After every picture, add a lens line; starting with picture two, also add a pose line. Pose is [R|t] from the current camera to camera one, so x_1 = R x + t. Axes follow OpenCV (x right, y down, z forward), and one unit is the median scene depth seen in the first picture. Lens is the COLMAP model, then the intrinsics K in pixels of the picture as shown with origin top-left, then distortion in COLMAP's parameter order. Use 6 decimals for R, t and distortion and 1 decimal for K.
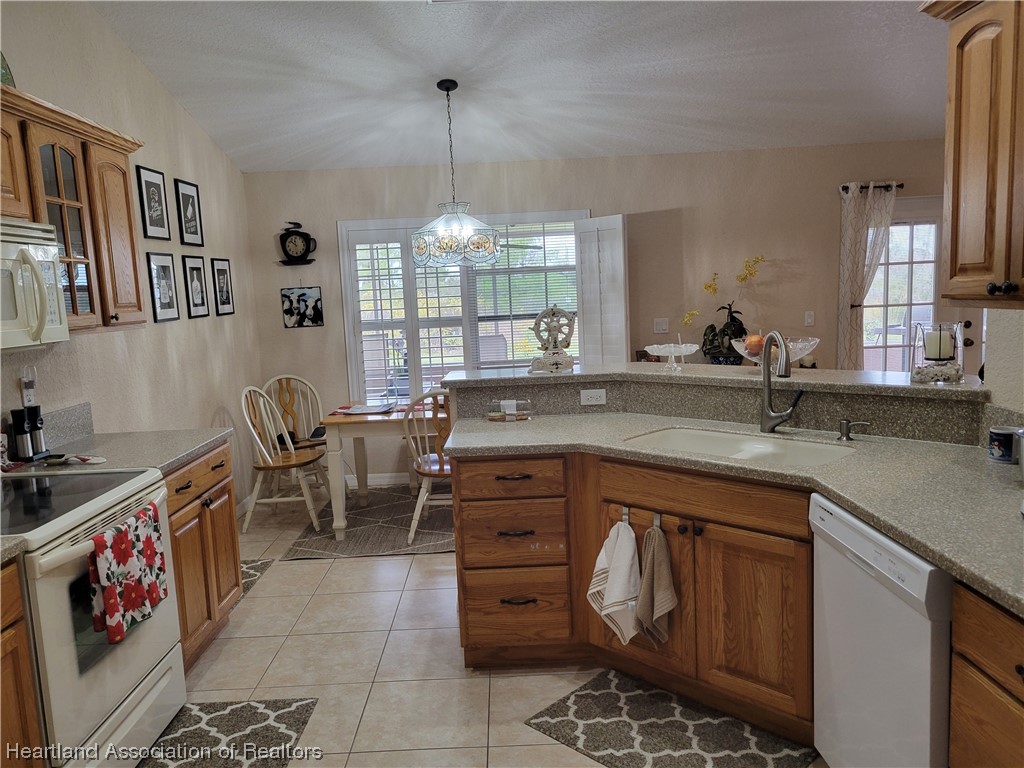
lens RADIAL K [[766.9, 0, 513.1], [0, 766.9, 383.4], [0, 0, 1]] dist [0.034342, -0.016452]
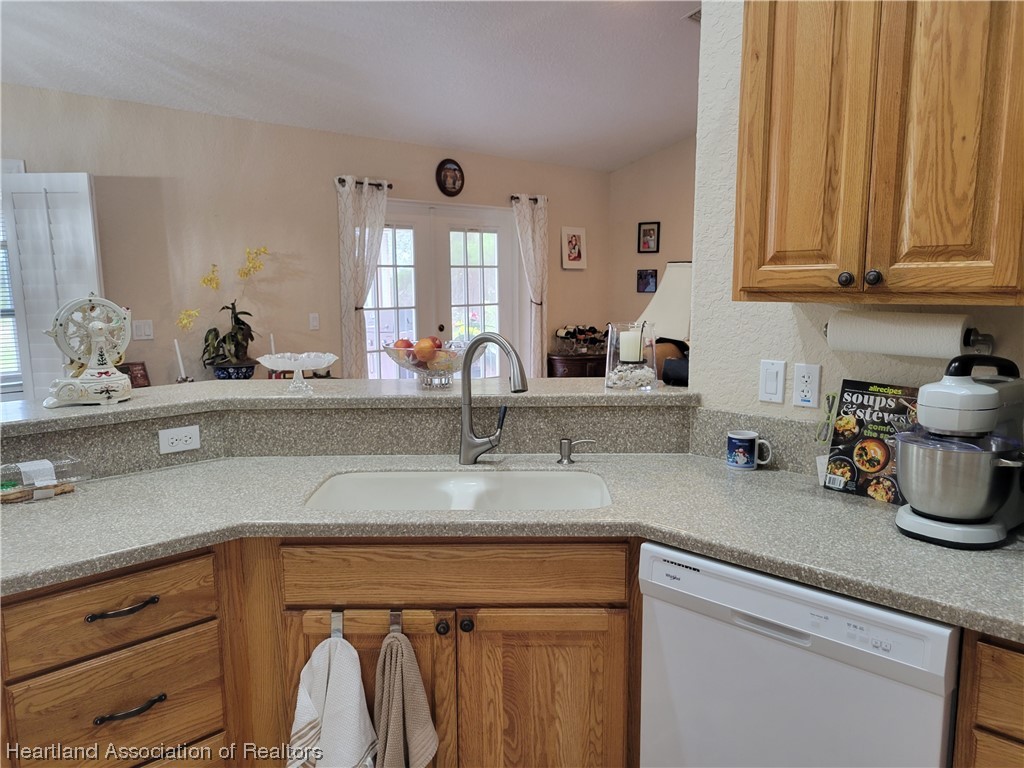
lens RADIAL K [[766.9, 0, 511.1], [0, 766.9, 392.4], [0, 0, 1]] dist [0.034342, -0.016452]
pose [[0.716085, -0.061899, 0.695263, -0.172093], [0.059428, 0.997850, 0.027631, -0.027250], [-0.695479, 0.021531, 0.718224, 0.420680]]
